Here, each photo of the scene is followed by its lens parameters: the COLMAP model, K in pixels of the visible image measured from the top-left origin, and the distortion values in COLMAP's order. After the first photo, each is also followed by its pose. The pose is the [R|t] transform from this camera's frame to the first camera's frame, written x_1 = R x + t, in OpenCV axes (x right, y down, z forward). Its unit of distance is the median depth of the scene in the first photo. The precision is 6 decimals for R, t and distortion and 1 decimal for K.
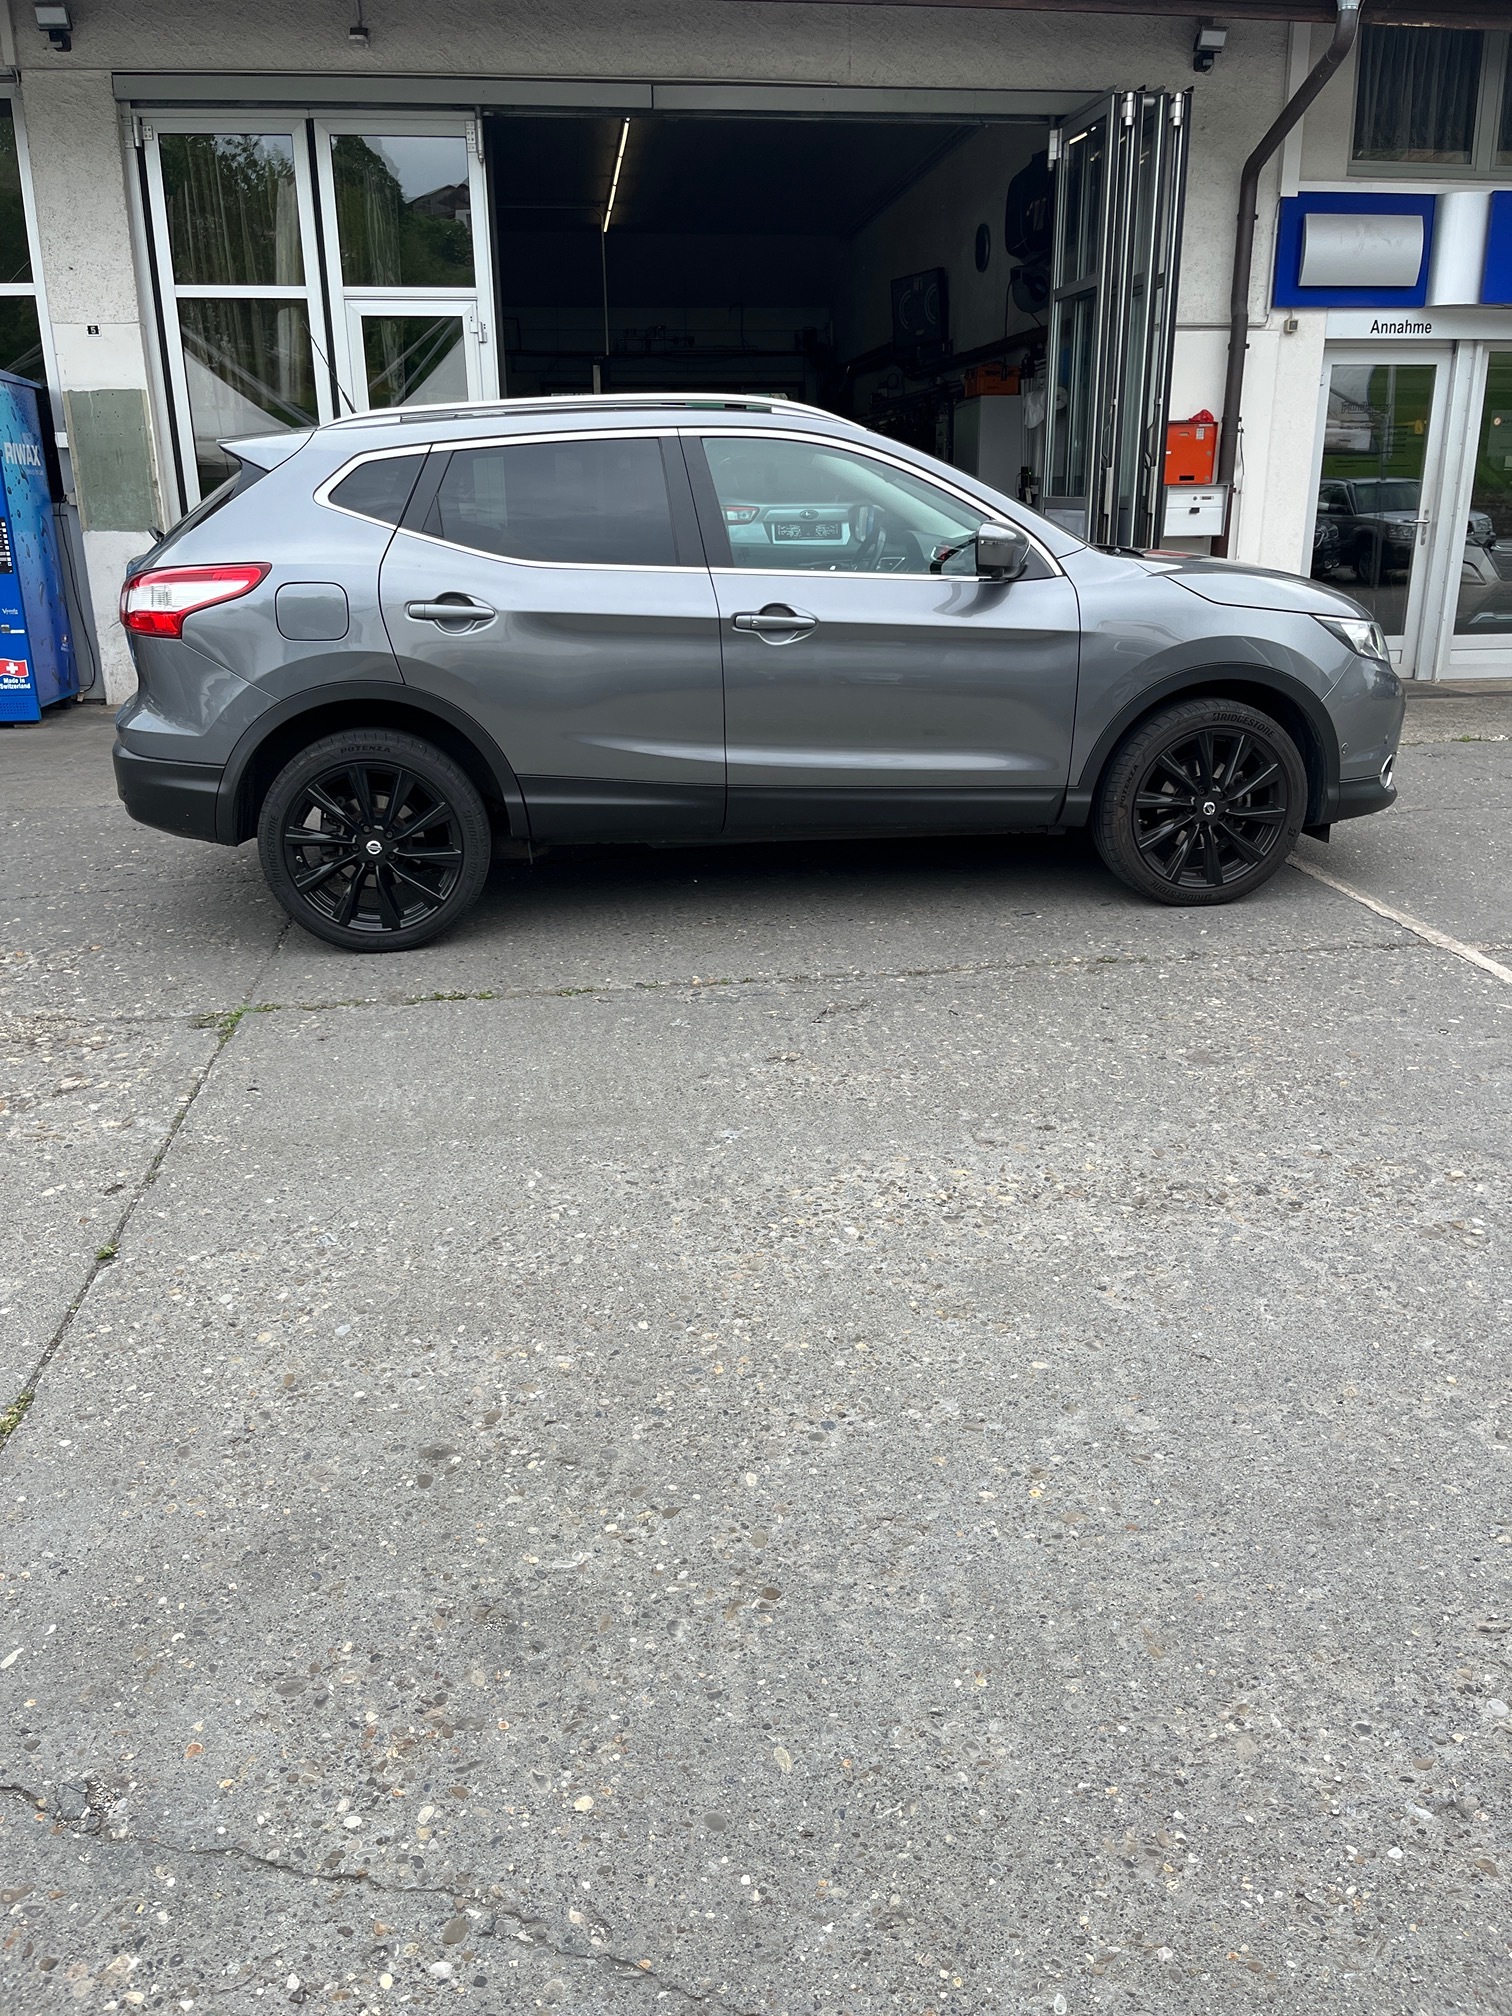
lens RADIAL K [[1538.7, 0, 756.0], [0, 1538.7, 1008.0], [0, 0, 1]] dist [0.059214, -0.084263]
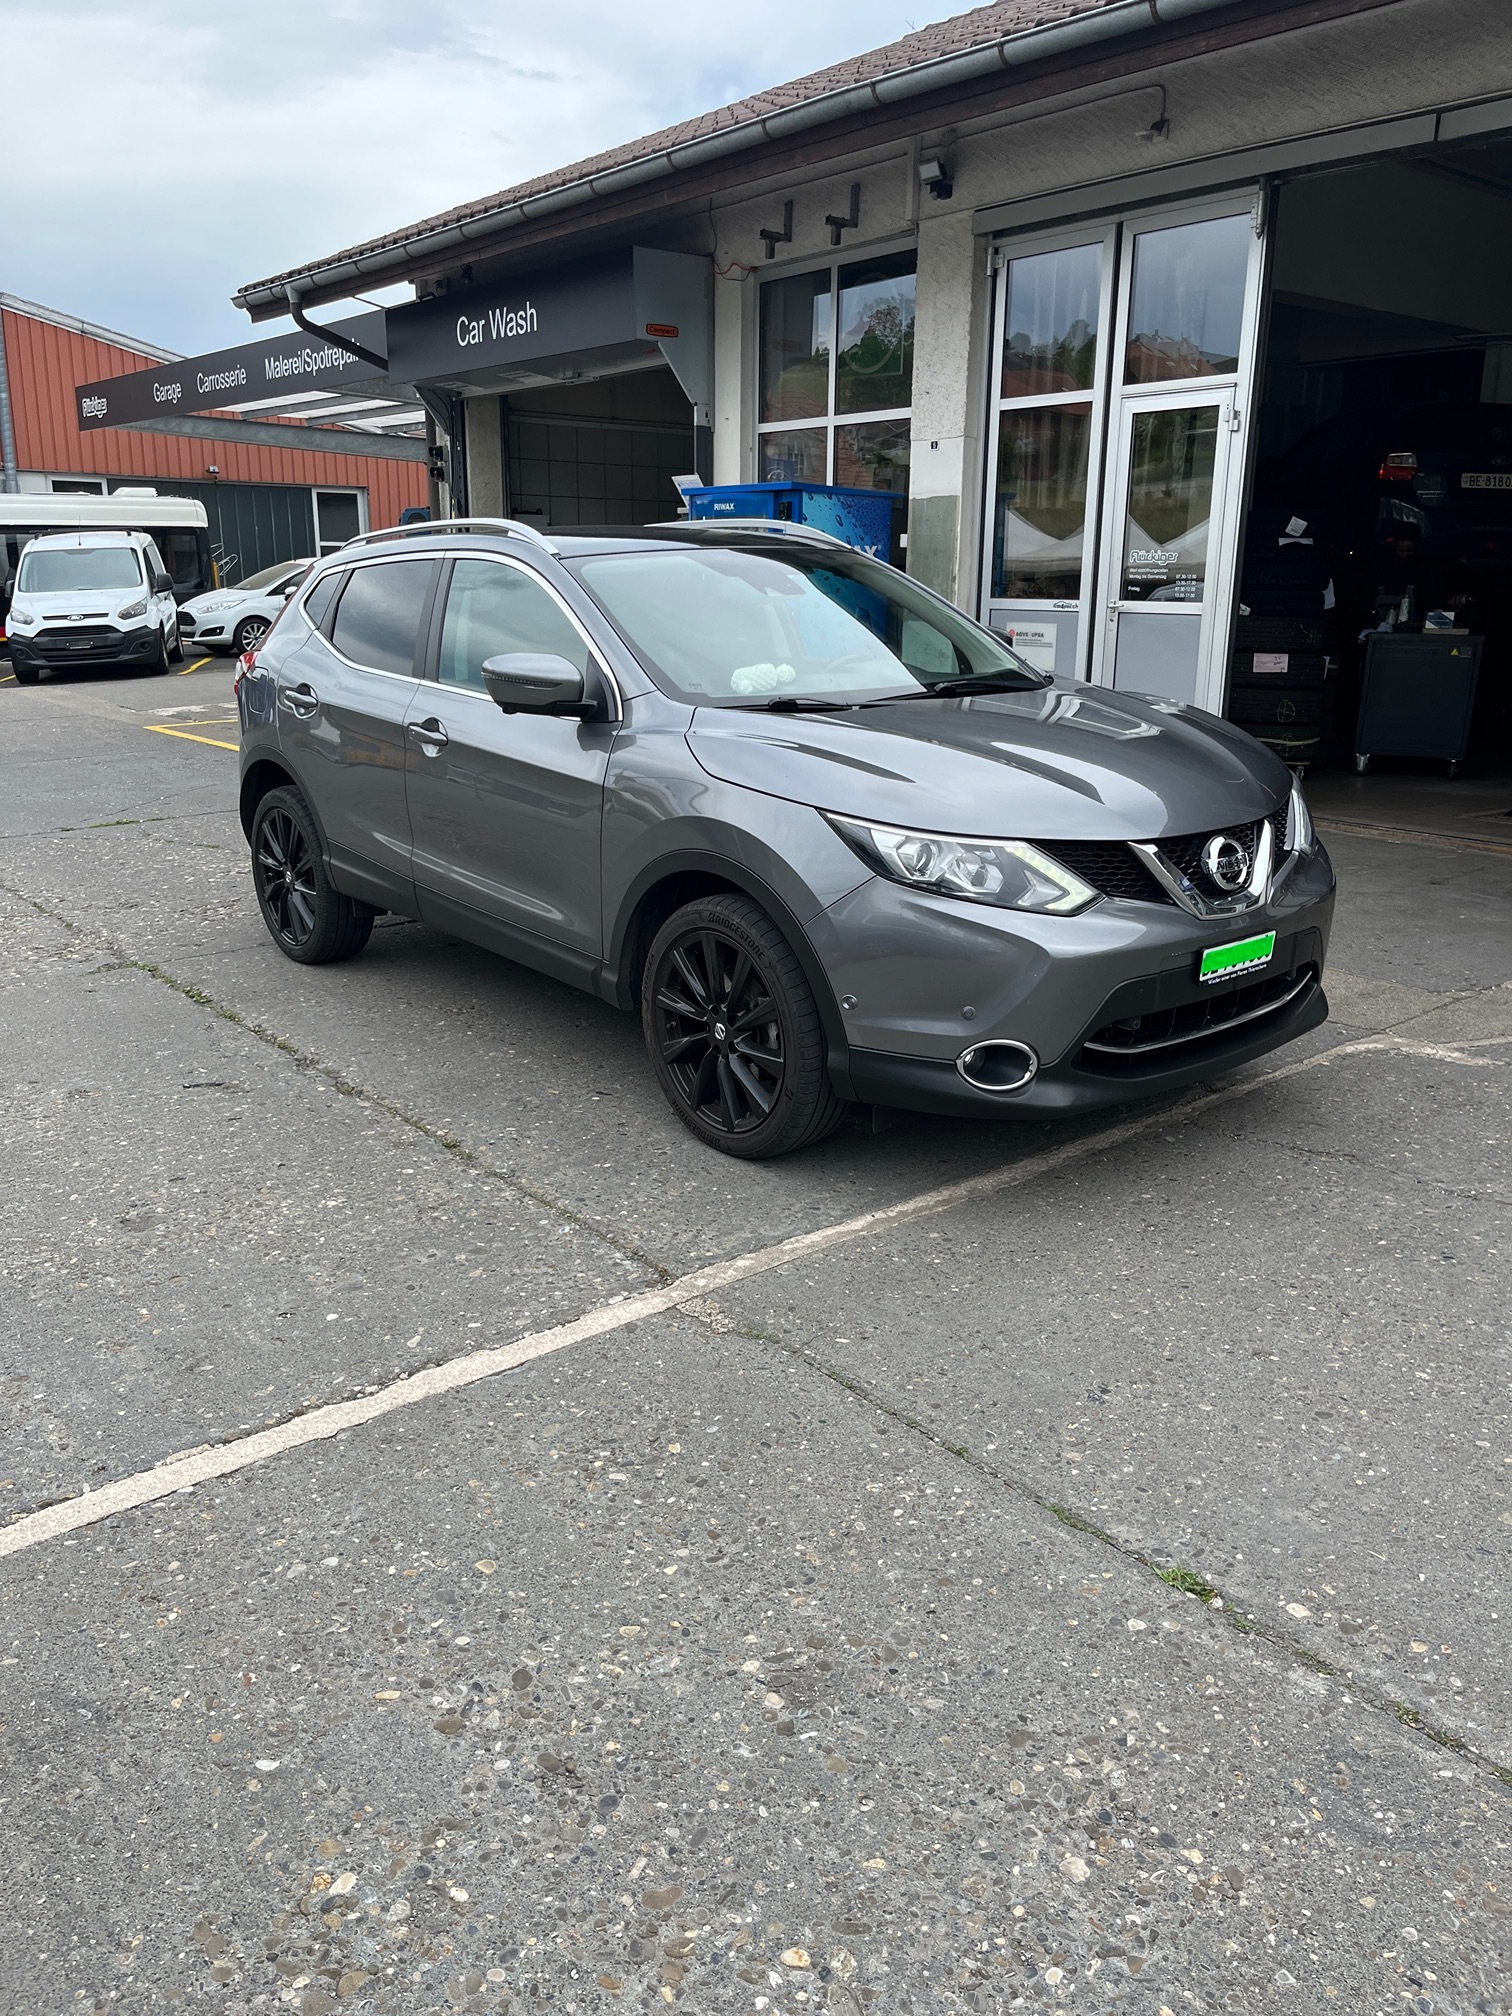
lens RADIAL K [[1503.6, 0, 732.3], [0, 1503.6, 1038.5], [0, 0, 1]] dist [0.065185, -0.095180]
pose [[0.516247, 0.267061, -0.813736, 0.557496], [-0.282262, 0.950109, 0.132746, -0.138925], [0.808589, 0.161157, 0.565872, 0.347429]]
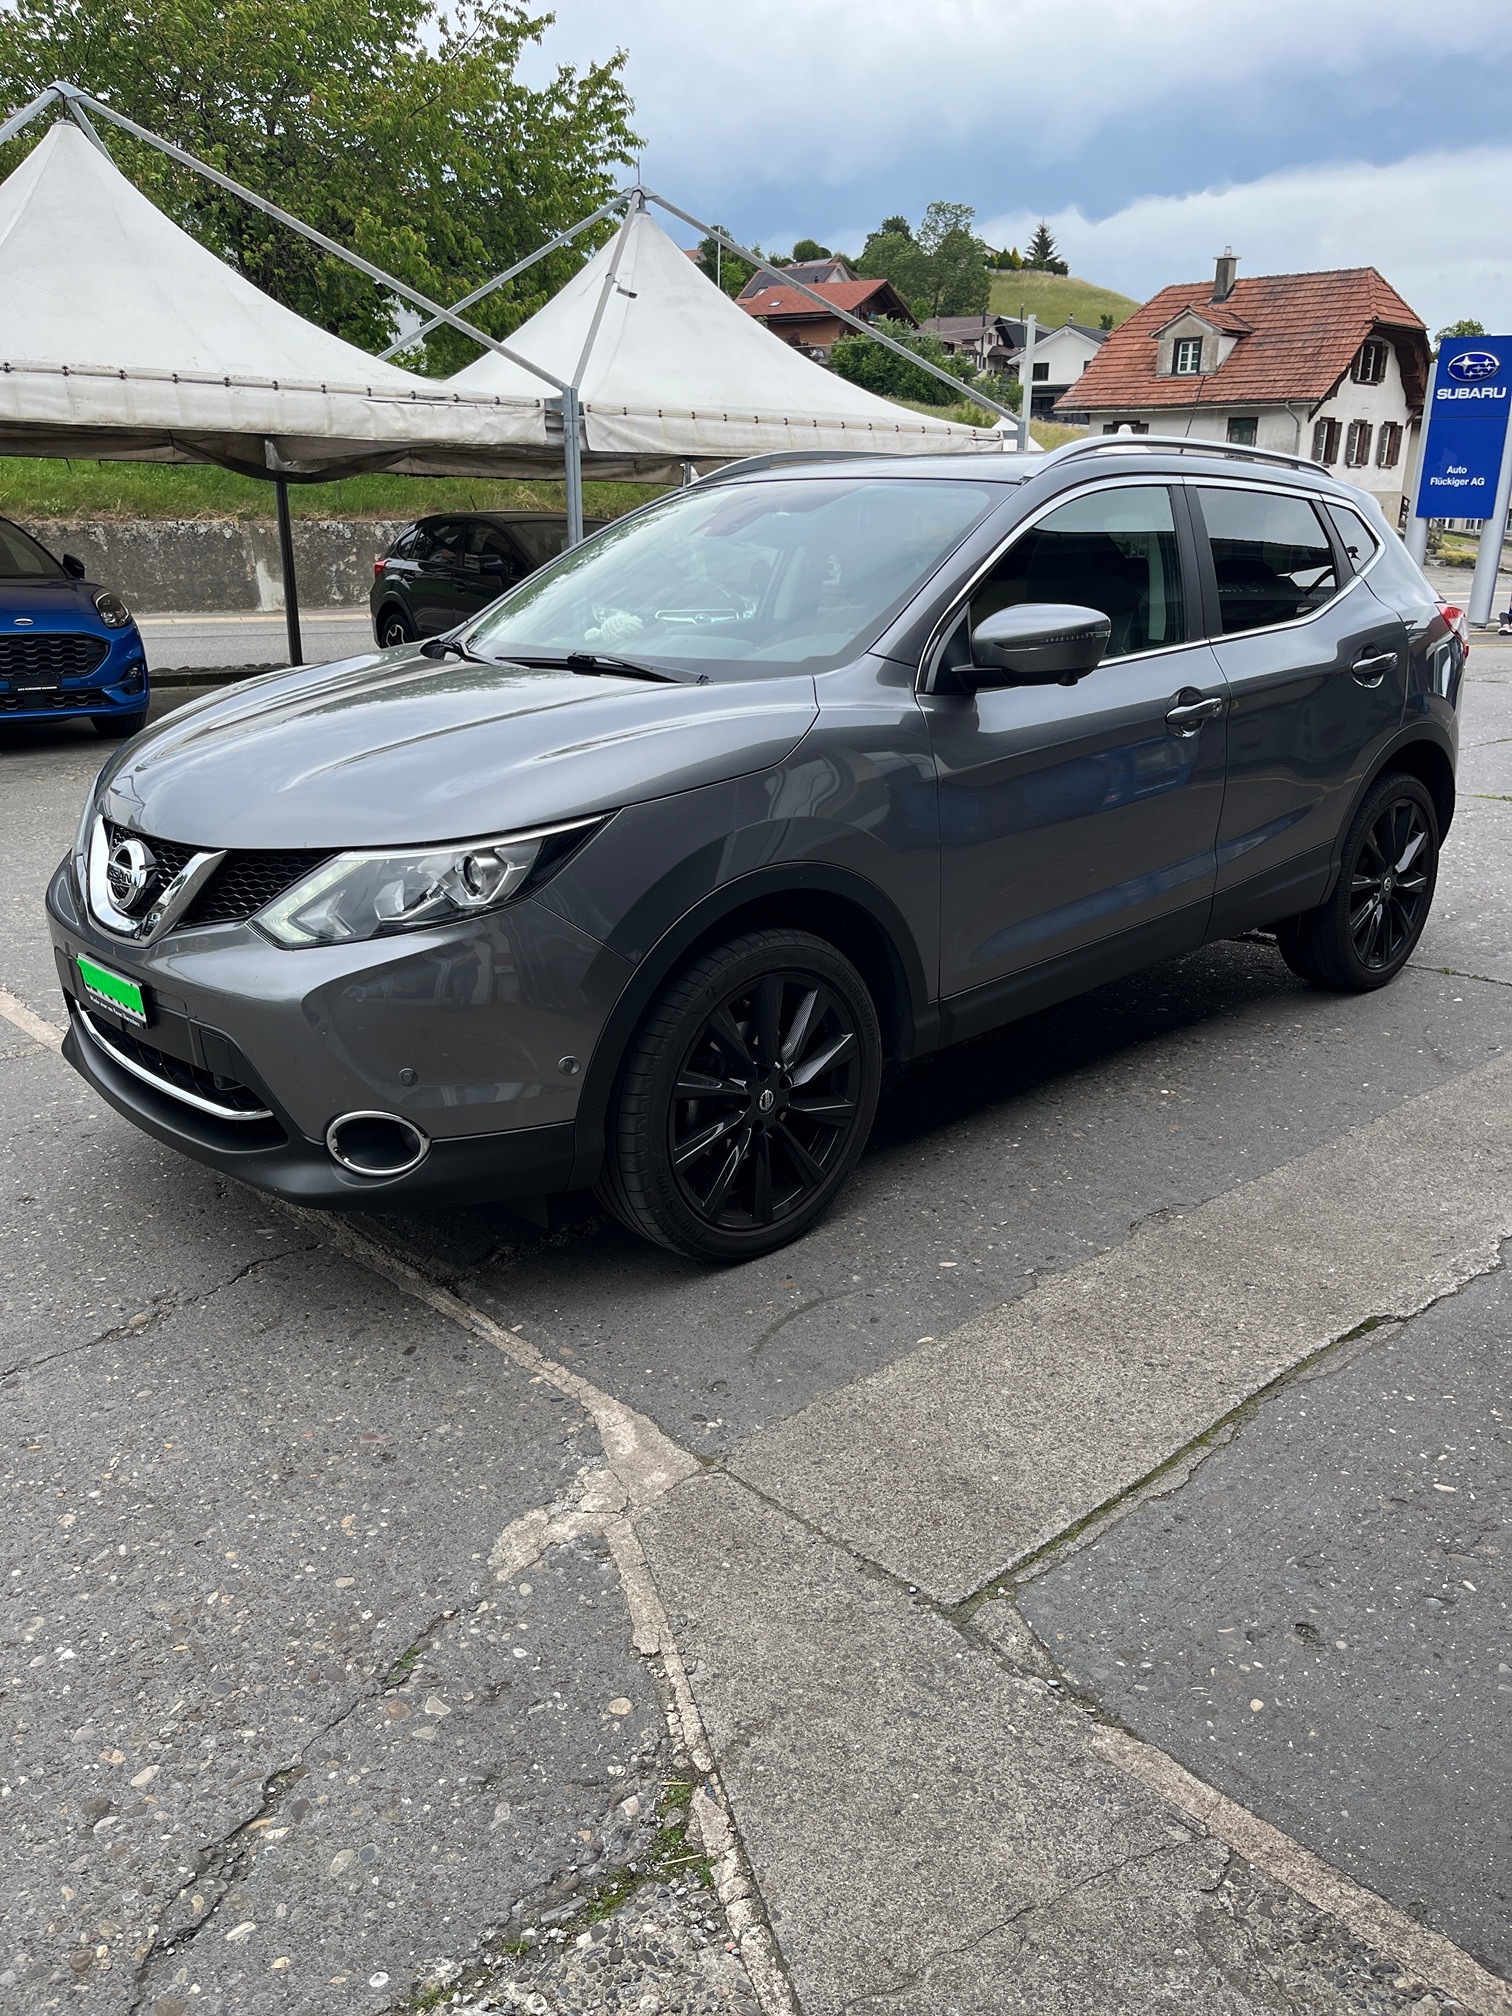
lens RADIAL K [[1547.7, 0, 749.0], [0, 1547.7, 969.4], [0, 0, 1]] dist [0.026708, -0.006654]
pose [[-0.818078, 0.176369, -0.547396, 0.349921], [-0.181497, 0.823998, 0.536736, -0.368505], [0.545717, 0.538443, -0.642085, 1.016071]]
